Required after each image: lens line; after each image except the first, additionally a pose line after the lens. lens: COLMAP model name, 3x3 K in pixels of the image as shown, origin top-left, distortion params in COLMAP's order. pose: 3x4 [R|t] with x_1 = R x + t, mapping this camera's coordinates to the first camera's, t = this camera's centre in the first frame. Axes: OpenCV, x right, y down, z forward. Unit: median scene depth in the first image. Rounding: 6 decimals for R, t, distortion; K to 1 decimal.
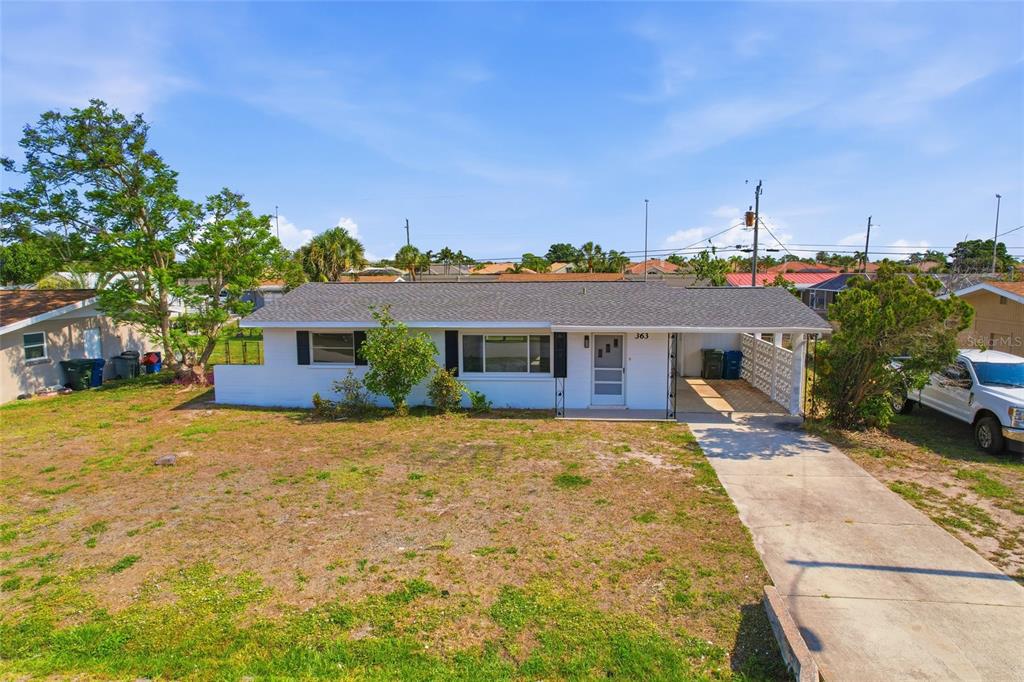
lens RADIAL K [[701.8, 0, 495.4], [0, 701.8, 328.9], [0, 0, 1]] dist [-0.043690, 0.028646]
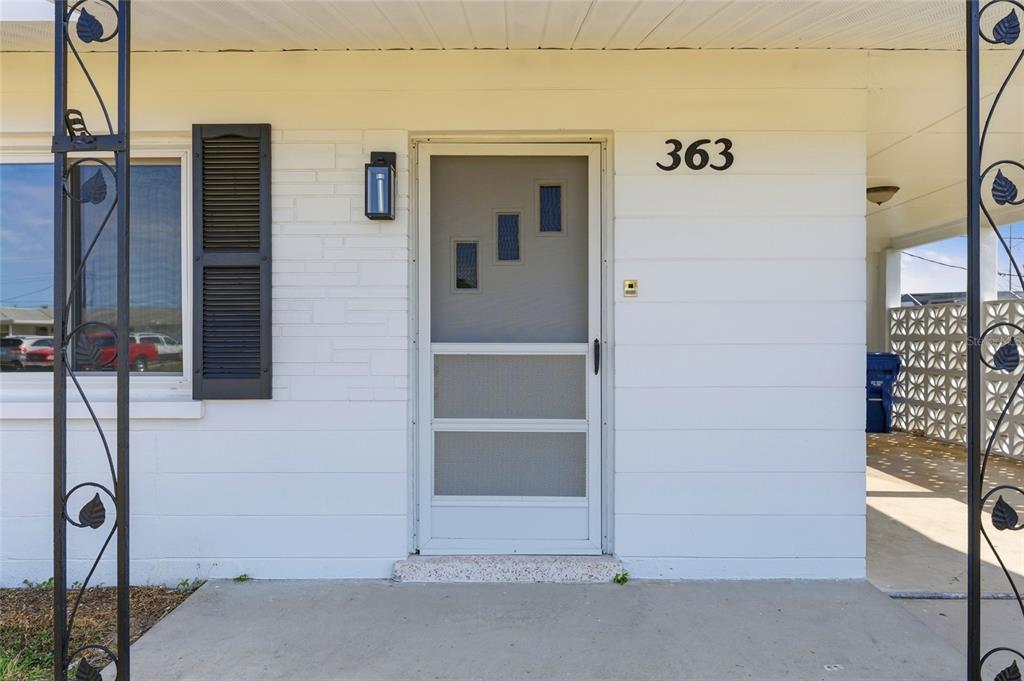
lens RADIAL K [[701.8, 0, 521.2], [0, 701.8, 341.7], [0, 0, 1]] dist [-0.043690, 0.028646]
pose [[0.994403, 0.004969, 0.105540, 0.145067], [0.004528, 0.995972, -0.089555, 0.071008], [-0.105559, 0.089532, 0.990374, 0.823476]]
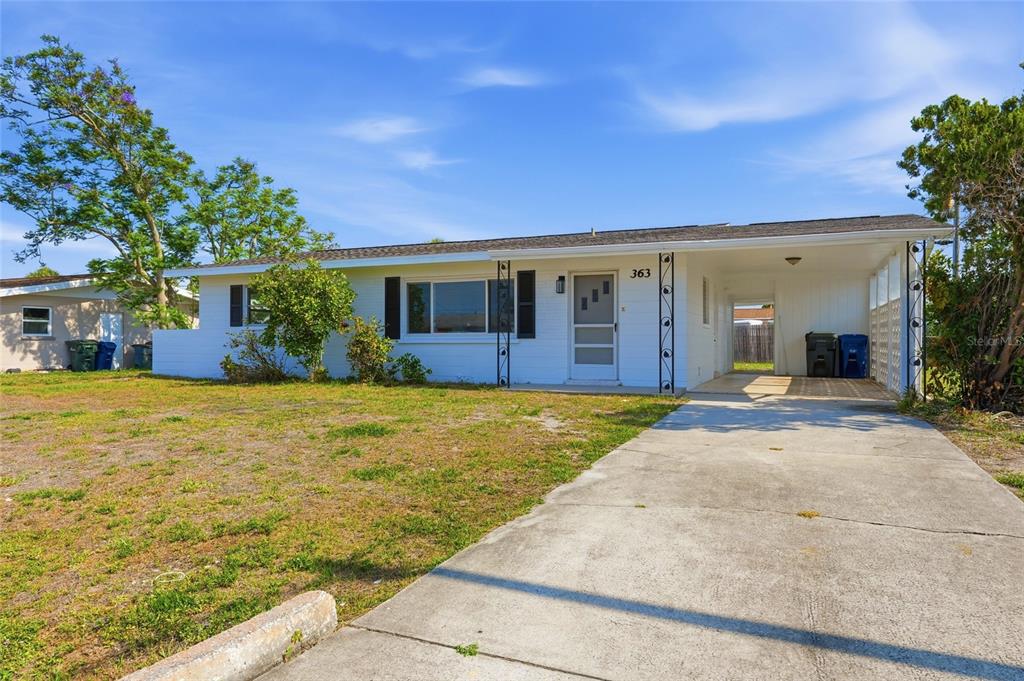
lens RADIAL K [[701.8, 0, 507.9], [0, 701.8, 337.5], [0, 0, 1]] dist [-0.043690, 0.028646]
pose [[0.952781, 0.003884, -0.303633, 0.286230], [-0.034195, 0.994930, -0.094574, 0.134650], [0.301726, 0.100491, 0.948084, 0.338062]]
